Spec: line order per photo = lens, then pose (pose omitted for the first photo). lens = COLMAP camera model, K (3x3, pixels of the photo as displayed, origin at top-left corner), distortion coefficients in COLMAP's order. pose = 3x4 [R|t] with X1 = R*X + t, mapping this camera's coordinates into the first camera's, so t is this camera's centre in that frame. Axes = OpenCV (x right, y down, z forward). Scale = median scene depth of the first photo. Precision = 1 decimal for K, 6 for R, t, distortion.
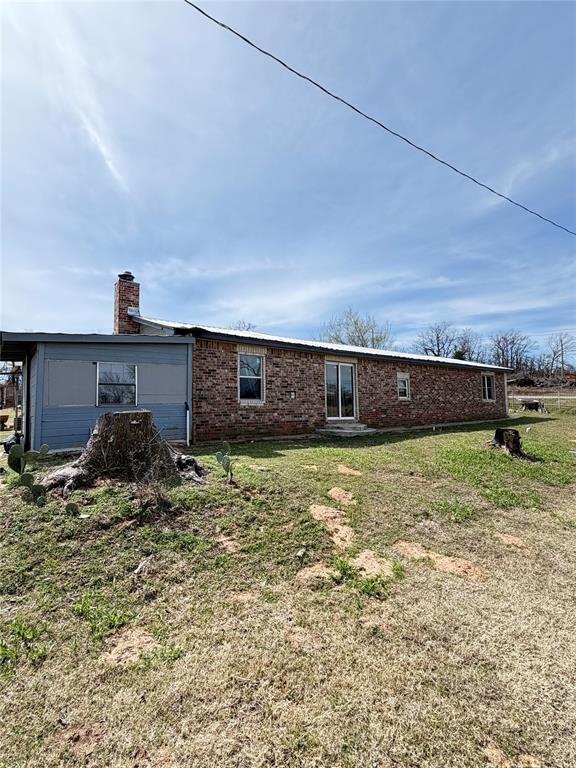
lens RADIAL K [[367.8, 0, 292.0], [0, 367.8, 354.4], [0, 0, 1]] dist [-0.000080, -0.000163]
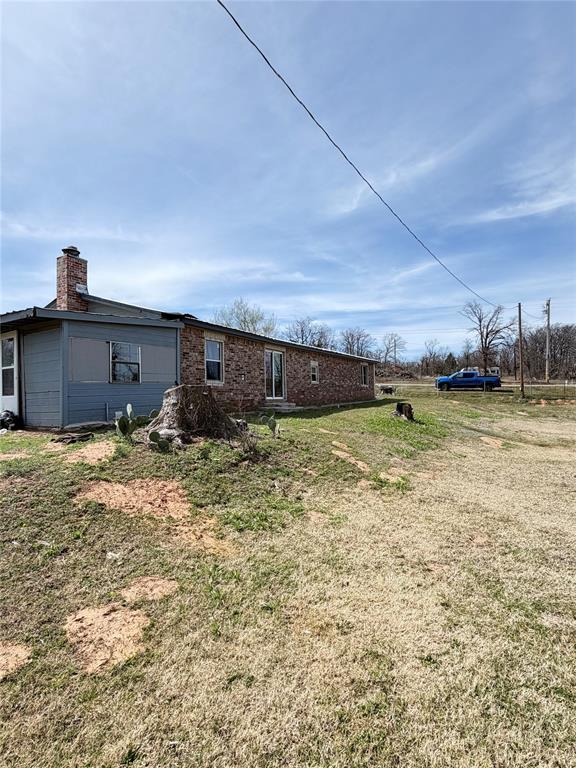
lens RADIAL K [[373.8, 0, 287.8], [0, 373.8, 360.7], [0, 0, 1]] dist [0.002254, 0.000553]
pose [[0.929008, 0.031937, 0.368679, -0.198566], [-0.050625, 0.997871, 0.041127, 0.002452], [-0.366580, -0.056872, 0.928647, -0.085717]]
